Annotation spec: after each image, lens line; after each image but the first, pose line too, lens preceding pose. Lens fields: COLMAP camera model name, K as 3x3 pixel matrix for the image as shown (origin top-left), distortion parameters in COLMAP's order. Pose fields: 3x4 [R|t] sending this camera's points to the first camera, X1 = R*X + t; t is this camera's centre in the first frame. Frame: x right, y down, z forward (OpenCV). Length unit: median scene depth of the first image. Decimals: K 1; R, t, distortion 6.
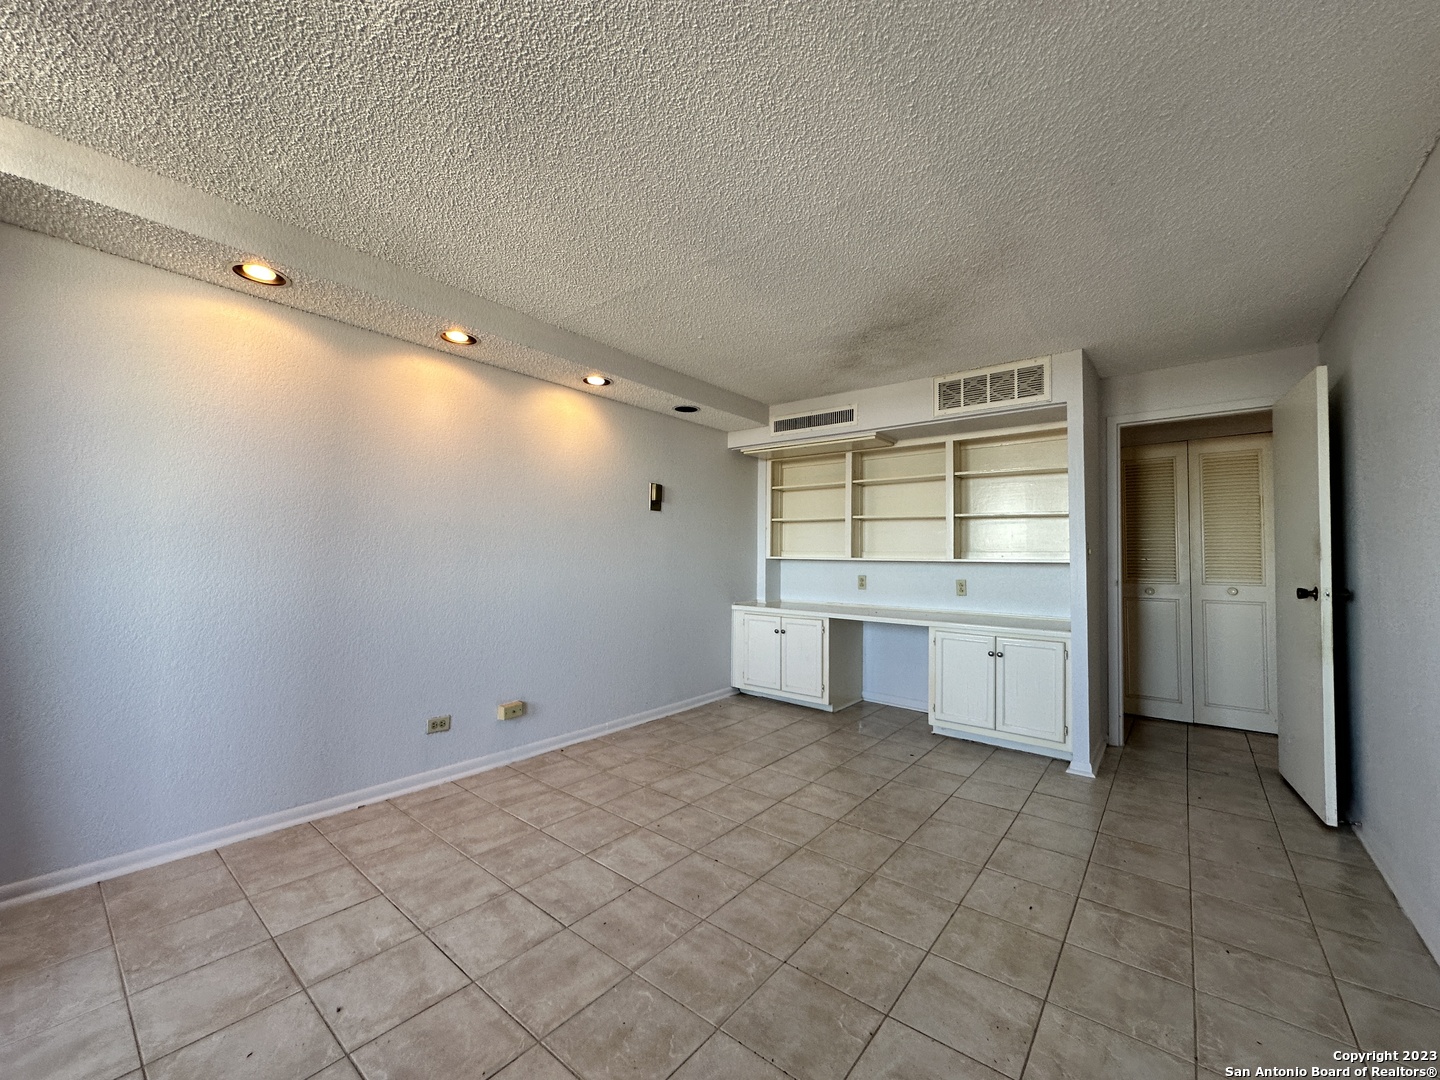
lens RADIAL K [[573.4, 0, 720.0], [0, 573.4, 540.0], [0, 0, 1]] dist [-0.001043, 0.000010]
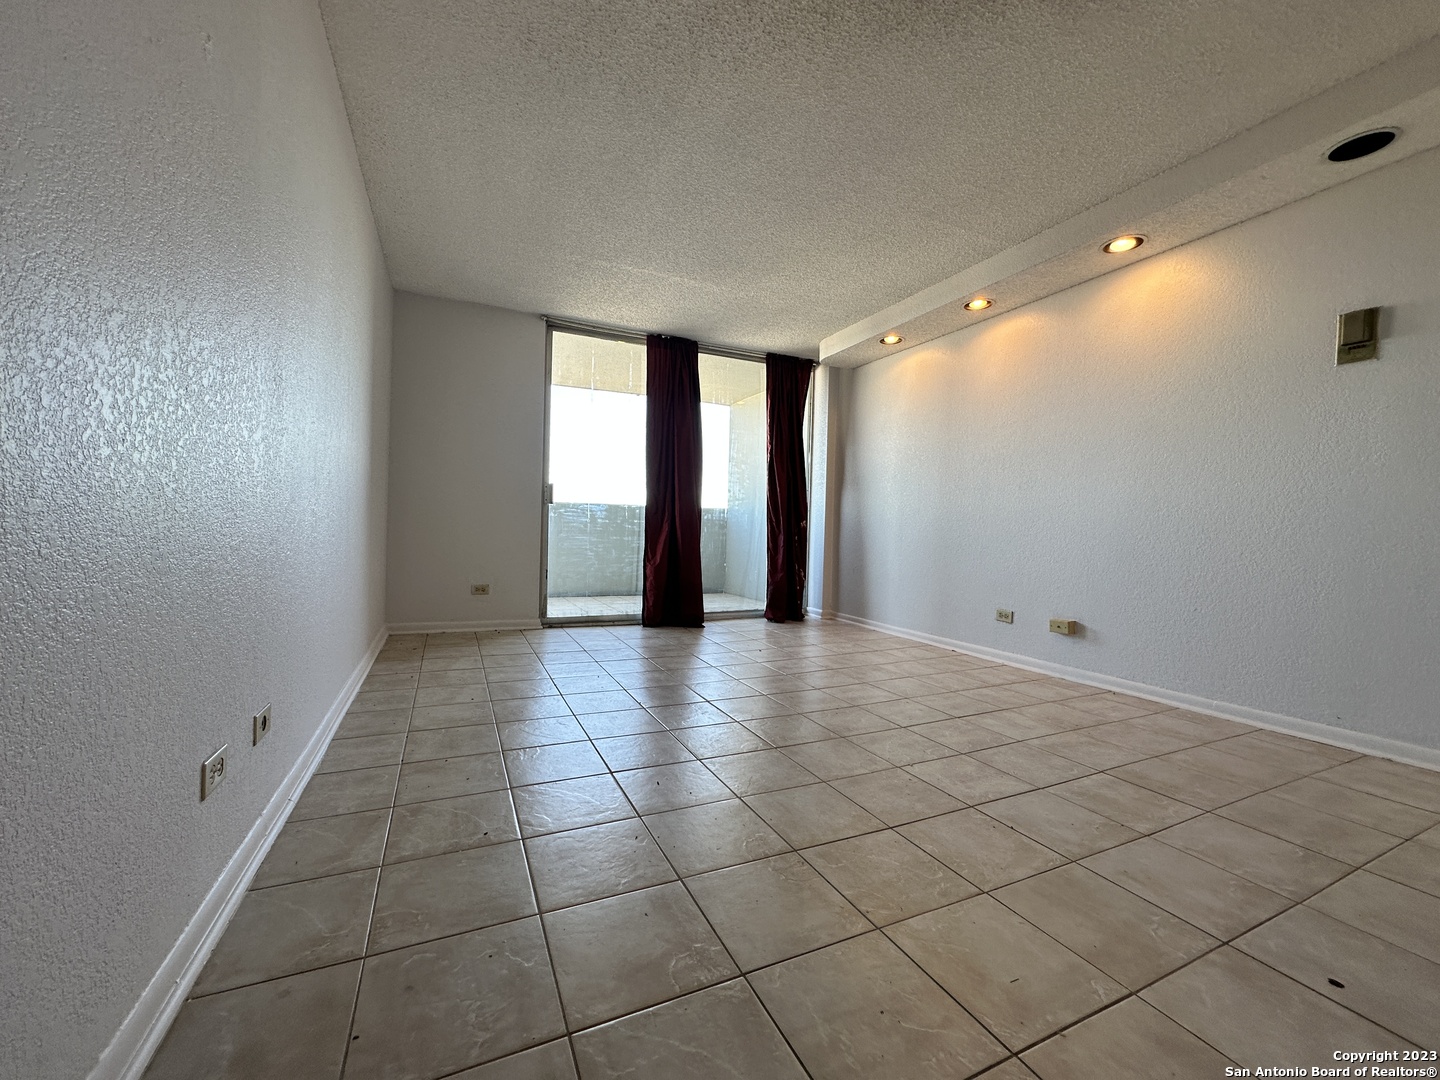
lens RADIAL K [[573.4, 0, 720.0], [0, 573.4, 540.0], [0, 0, 1]] dist [-0.001043, 0.000010]
pose [[-0.430540, -0.007351, -0.902541, 0.832651], [-0.004696, 0.999972, -0.005904, 0.161814], [0.902559, 0.001697, -0.430563, 0.929378]]
